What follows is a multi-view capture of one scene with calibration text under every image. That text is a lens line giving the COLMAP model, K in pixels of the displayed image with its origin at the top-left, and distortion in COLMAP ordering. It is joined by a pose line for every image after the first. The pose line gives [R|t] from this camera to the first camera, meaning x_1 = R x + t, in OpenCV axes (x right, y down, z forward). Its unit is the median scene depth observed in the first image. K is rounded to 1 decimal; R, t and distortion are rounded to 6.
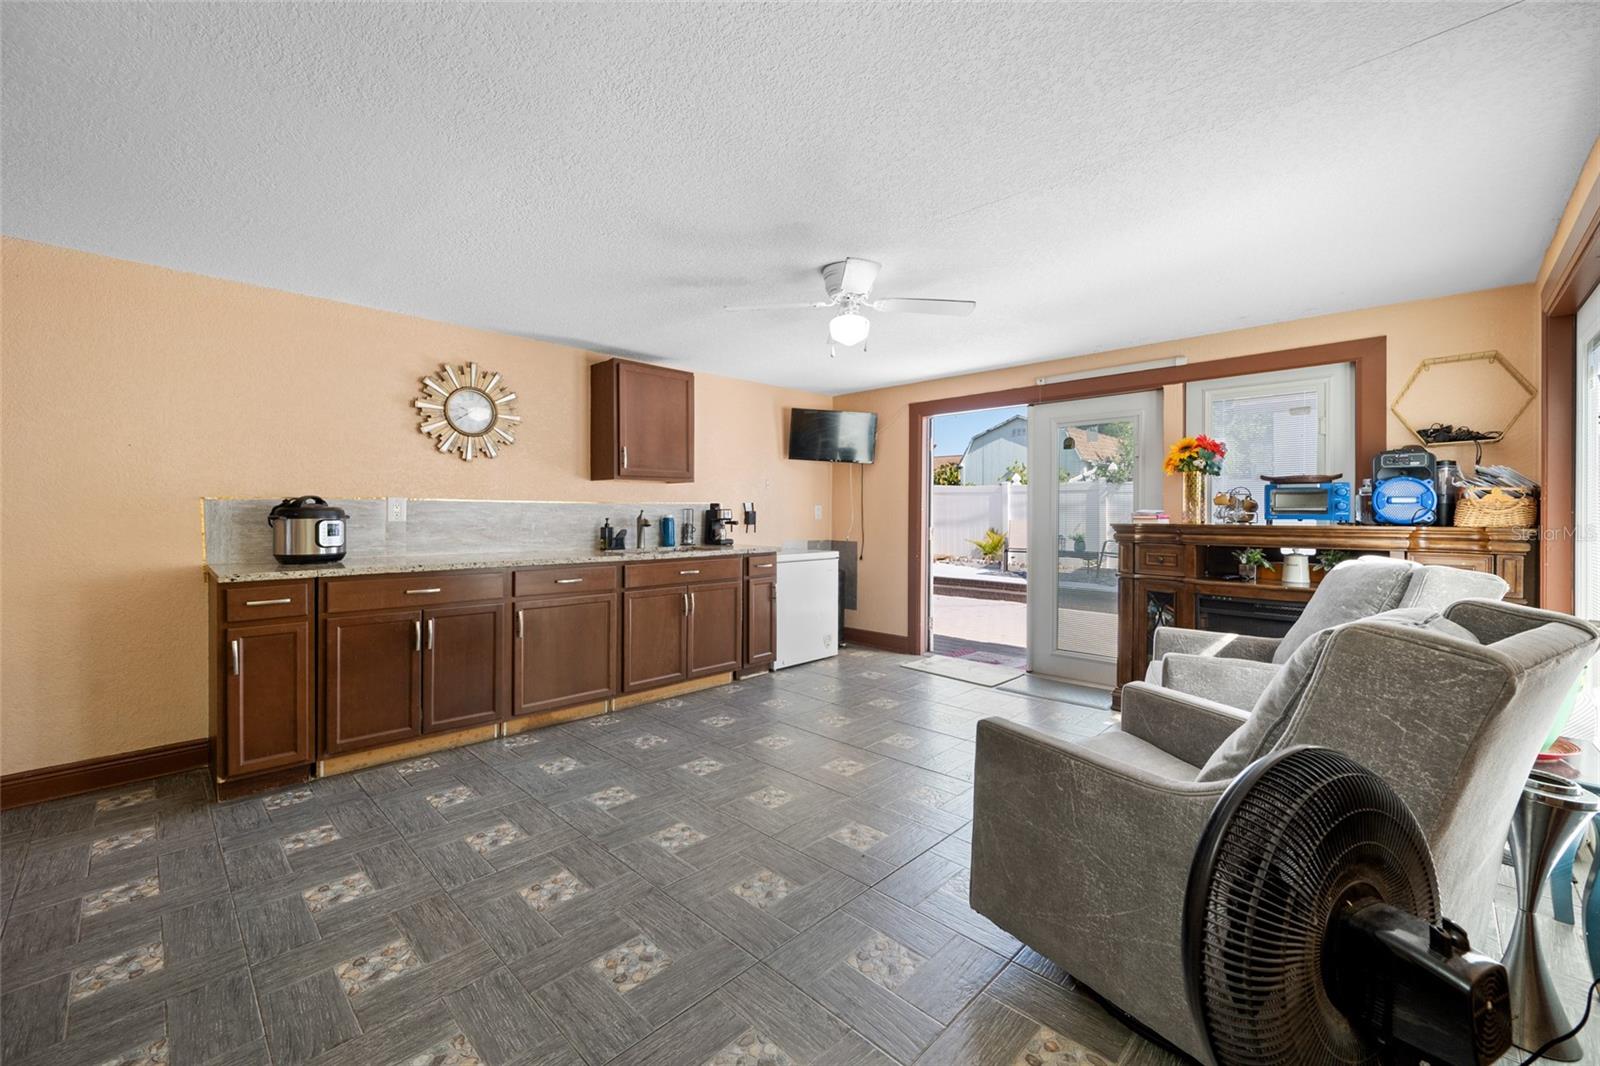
lens RADIAL K [[630.6, 0, 802.5], [0, 630.6, 517.2], [0, 0, 1]] dist [0.002997, 0.000282]
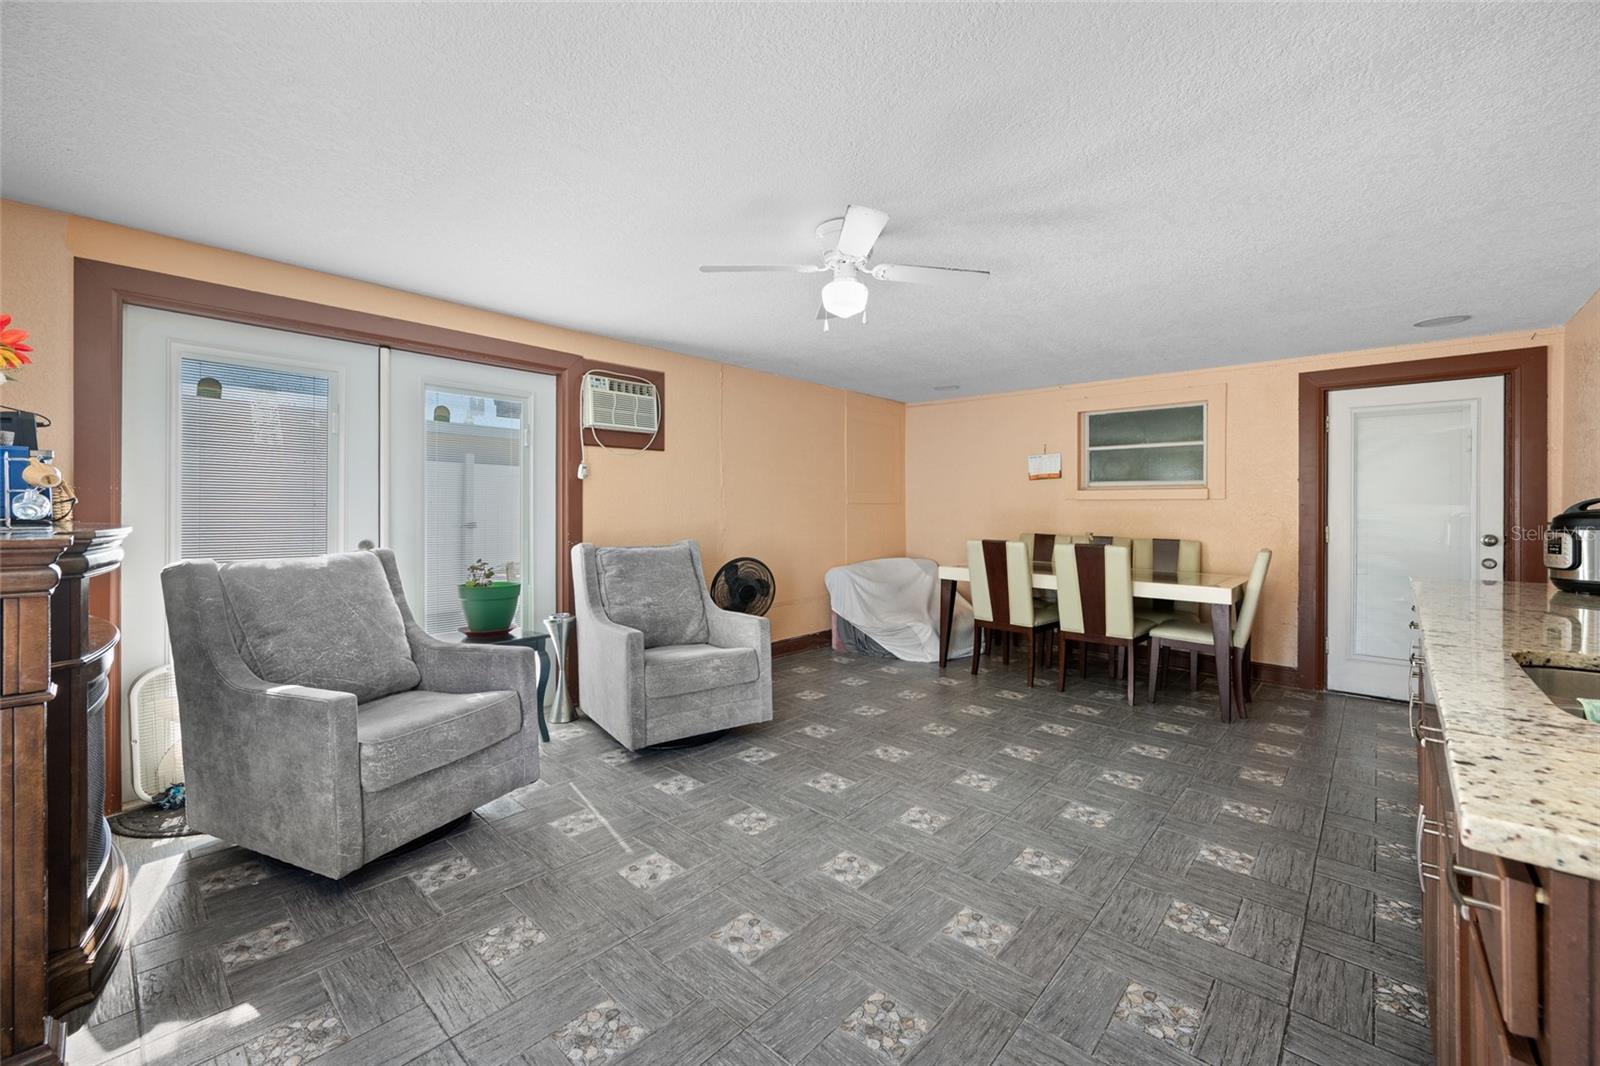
lens RADIAL K [[630.6, 0, 798.9], [0, 630.6, 515.7], [0, 0, 1]] dist [0.002997, 0.000282]
pose [[-0.999434, -0.010079, -0.032093, 0.187521], [-0.010444, 0.999883, 0.011218, -0.018076], [0.031976, 0.011547, -0.999422, 2.133336]]
